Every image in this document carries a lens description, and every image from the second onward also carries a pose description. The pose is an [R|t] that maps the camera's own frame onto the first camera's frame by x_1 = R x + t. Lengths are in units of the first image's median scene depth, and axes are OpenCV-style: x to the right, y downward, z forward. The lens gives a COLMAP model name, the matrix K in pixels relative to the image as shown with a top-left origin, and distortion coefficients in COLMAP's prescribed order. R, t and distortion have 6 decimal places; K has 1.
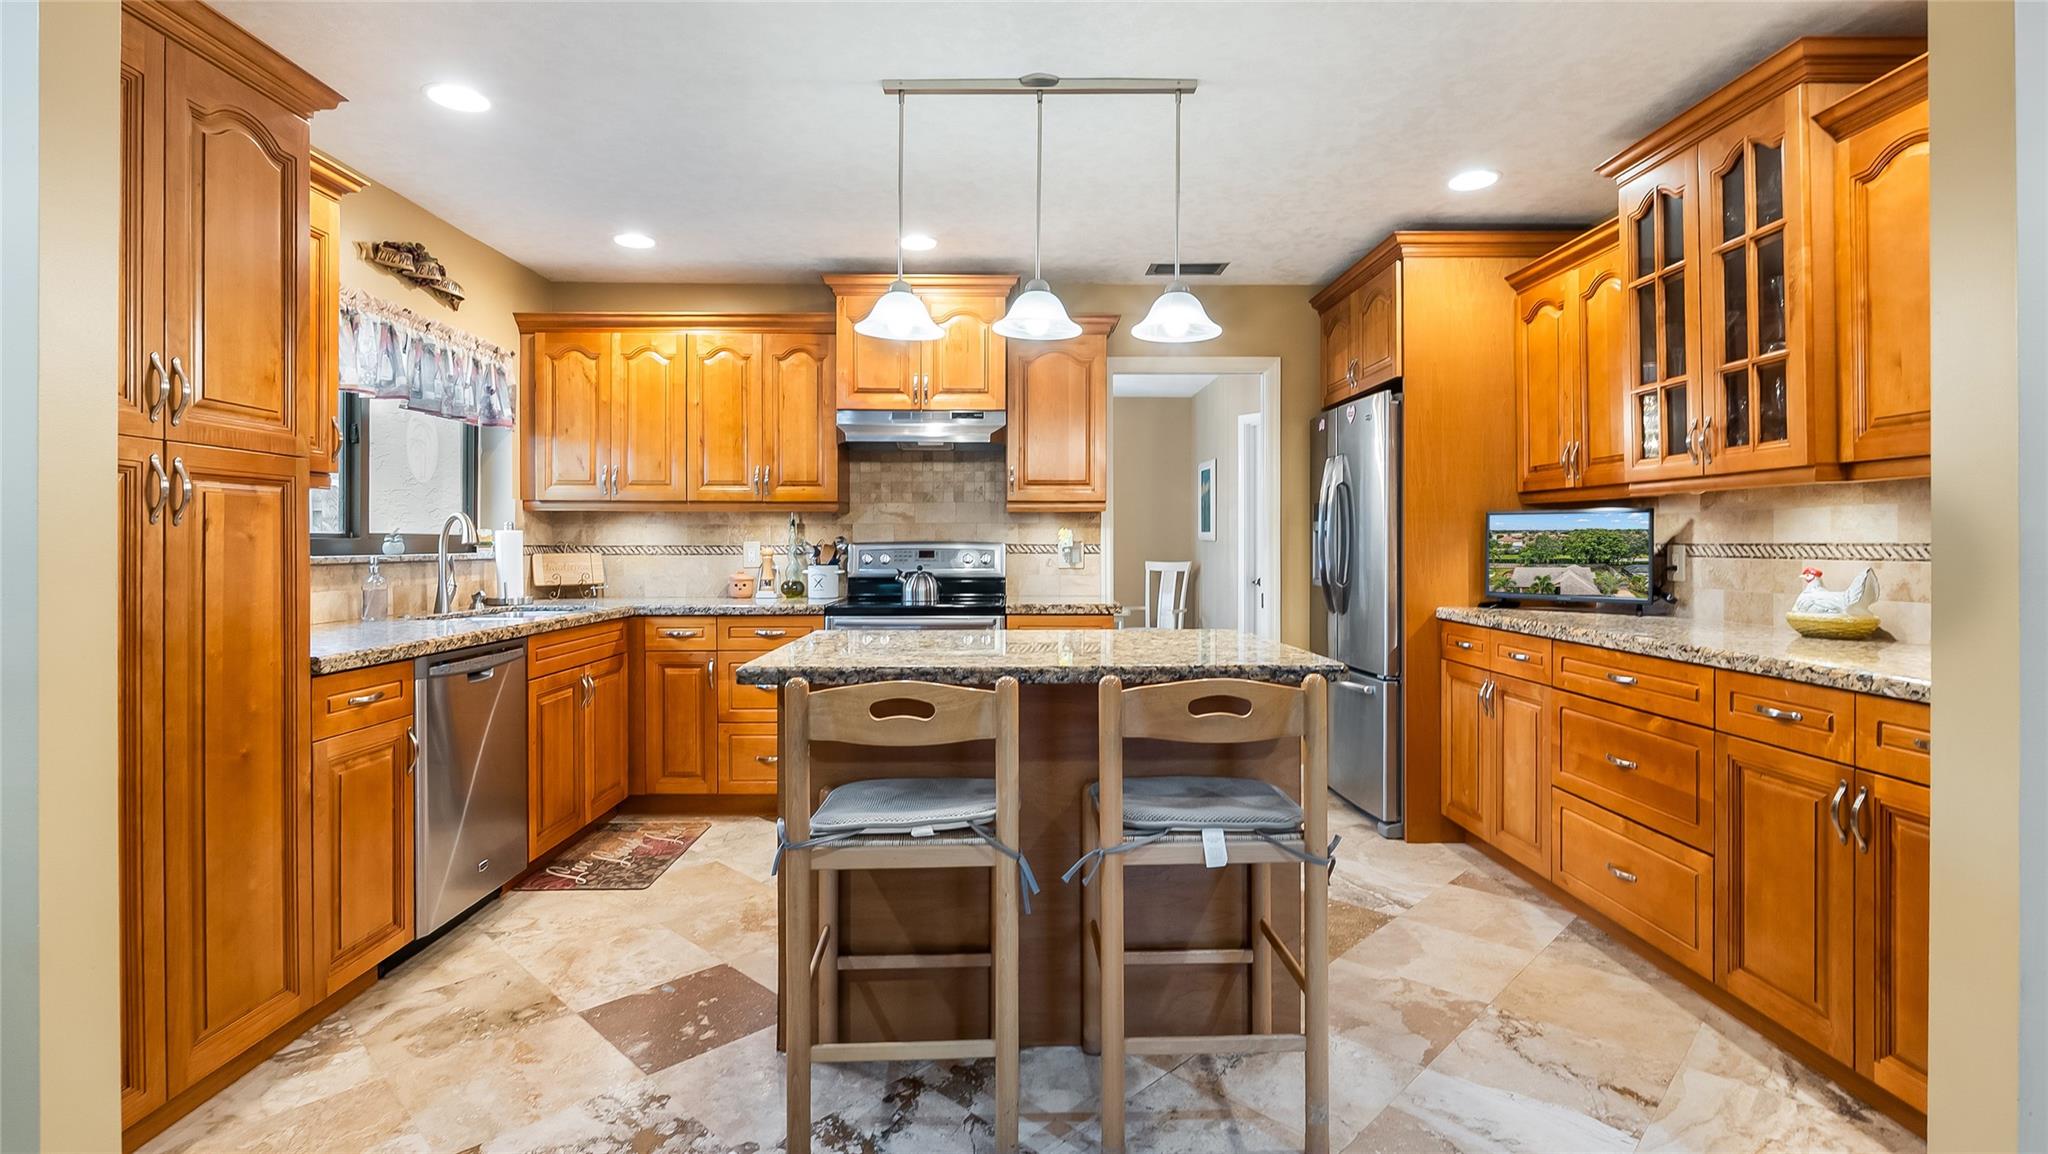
lens RADIAL K [[948.6, 0, 1022.2], [0, 948.6, 560.1], [0, 0, 1]] dist [0.000577, 0.000667]
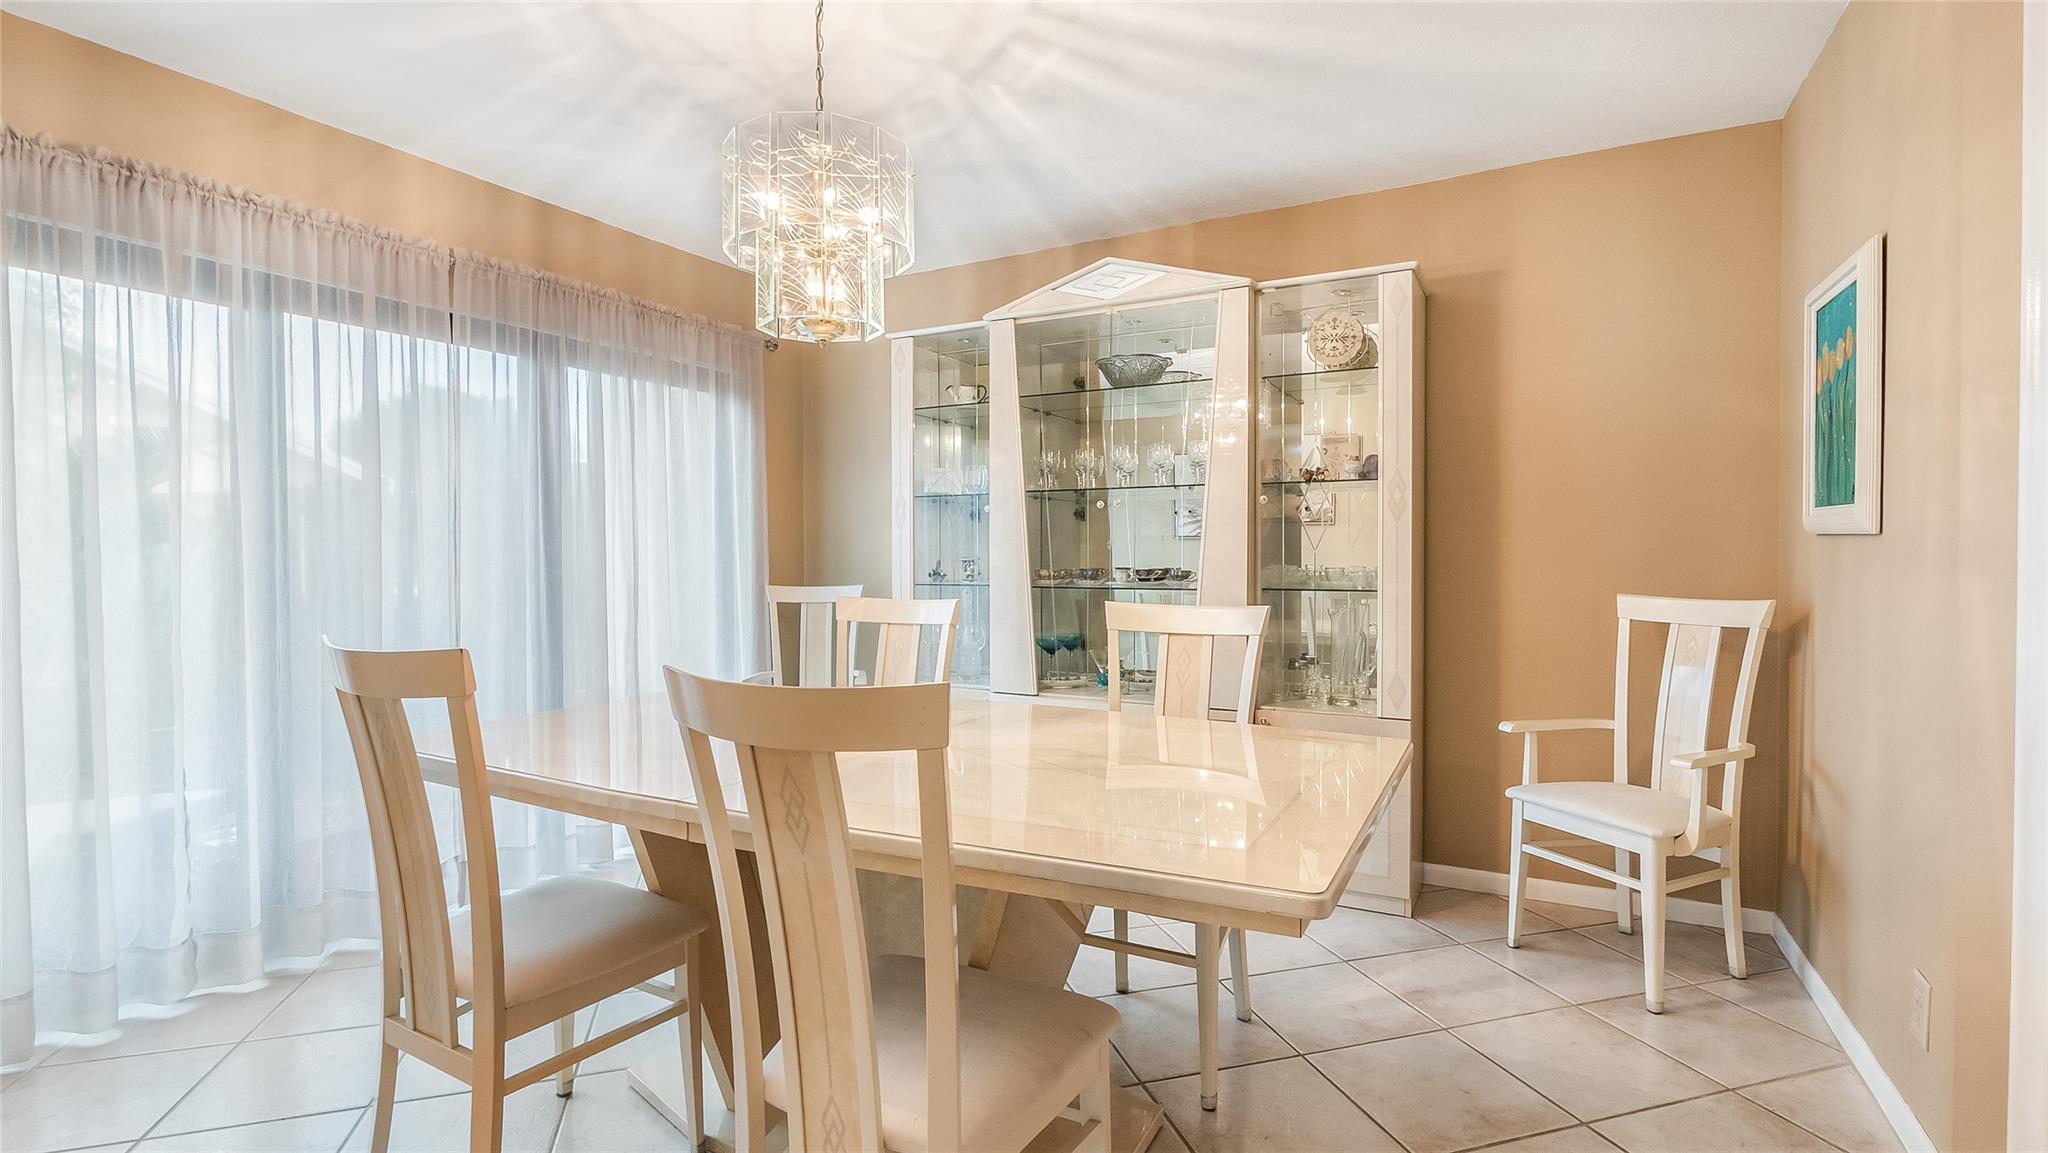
lens RADIAL K [[956.6, 0, 1026.1], [0, 956.6, 578.4], [0, 0, 1]] dist [-0.004217, -0.000187]
pose [[0.877074, 0.004654, -0.480332, 0.109315], [0.002572, 0.999893, 0.014384, -0.010965], [0.480348, -0.013851, 0.876969, 0.585291]]
